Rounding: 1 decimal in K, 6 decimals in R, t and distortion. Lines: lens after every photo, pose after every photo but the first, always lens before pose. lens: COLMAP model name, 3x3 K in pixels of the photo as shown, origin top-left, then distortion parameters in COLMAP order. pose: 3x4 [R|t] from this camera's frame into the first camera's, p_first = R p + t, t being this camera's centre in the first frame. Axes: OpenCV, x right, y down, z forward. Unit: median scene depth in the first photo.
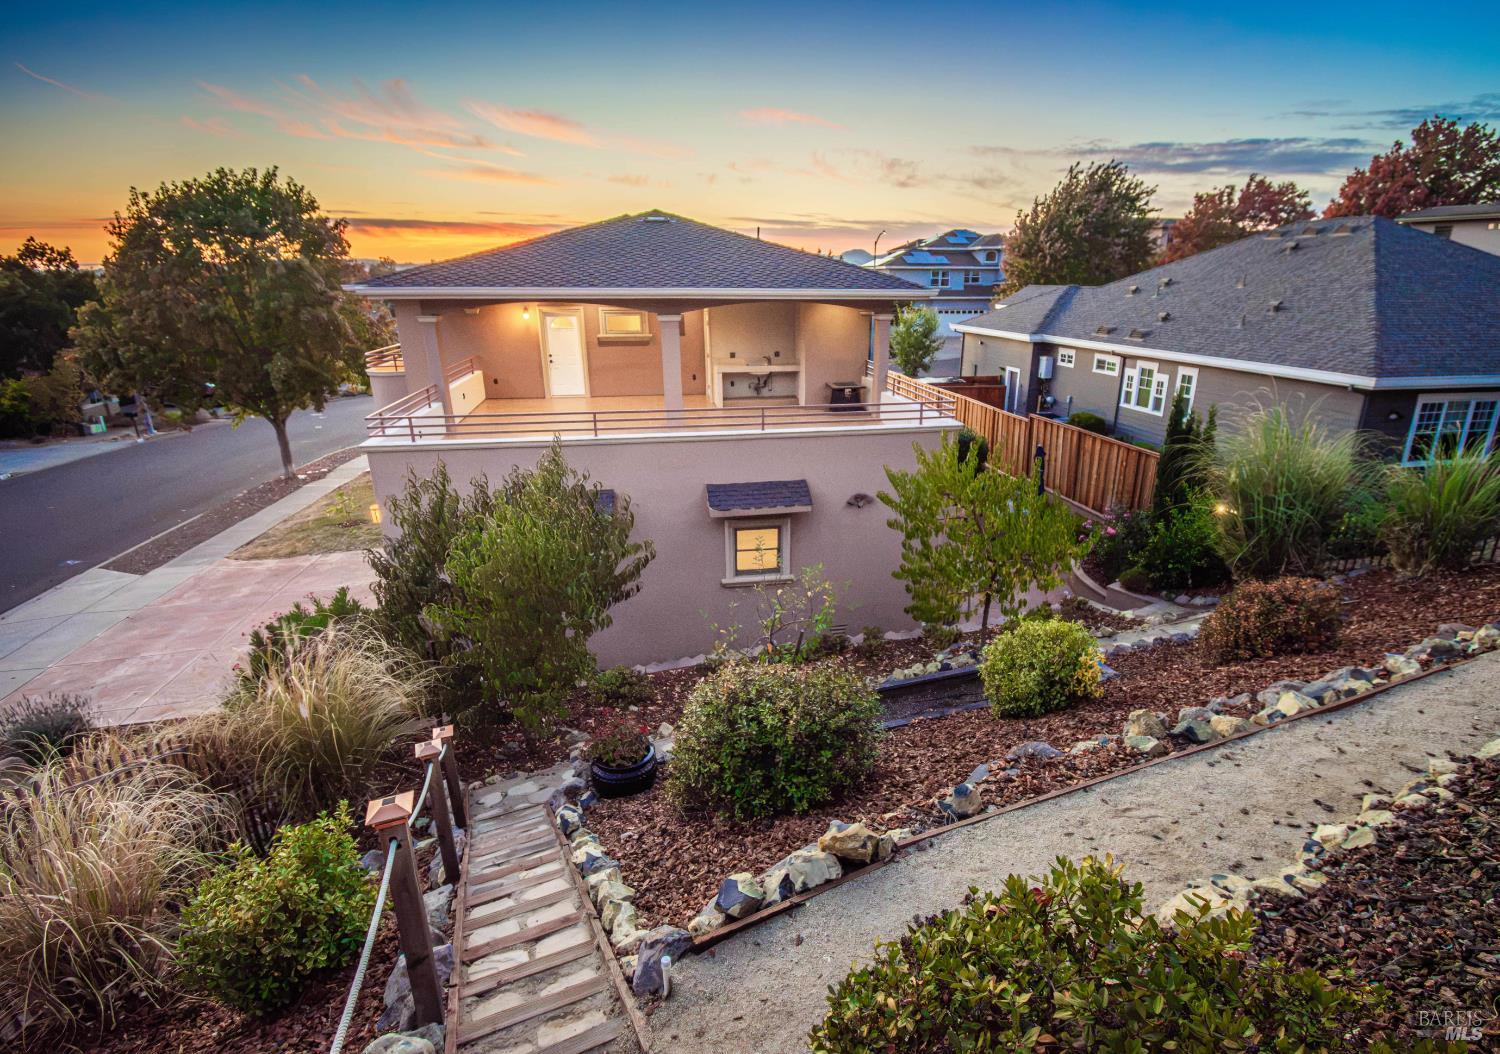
lens RADIAL K [[721.0, 0, 750.0], [0, 721.0, 527.0], [0, 0, 1]] dist [-0.000122, -0.001388]
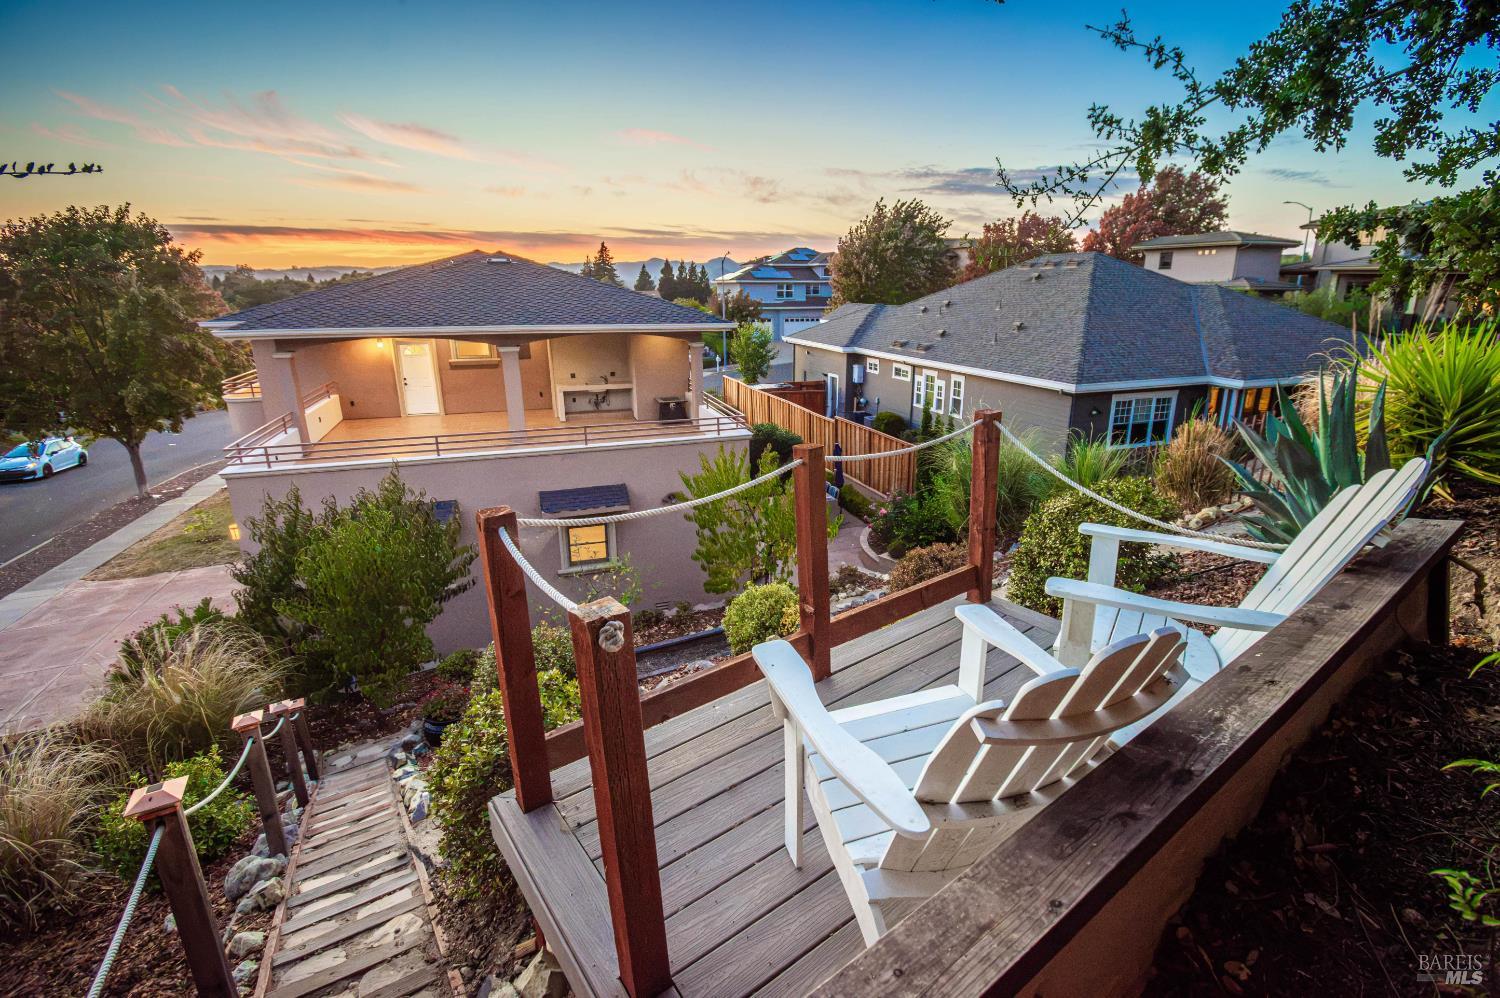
lens RADIAL K [[679.4, 0, 747.3], [0, 679.4, 485.0], [0, 0, 1]] dist [-0.000480, -0.013702]
pose [[0.984737, -0.044304, 0.168317, 0.057419], [0.051875, 0.997818, -0.040850, -0.004061], [-0.166140, 0.048958, 0.984886, -0.107488]]
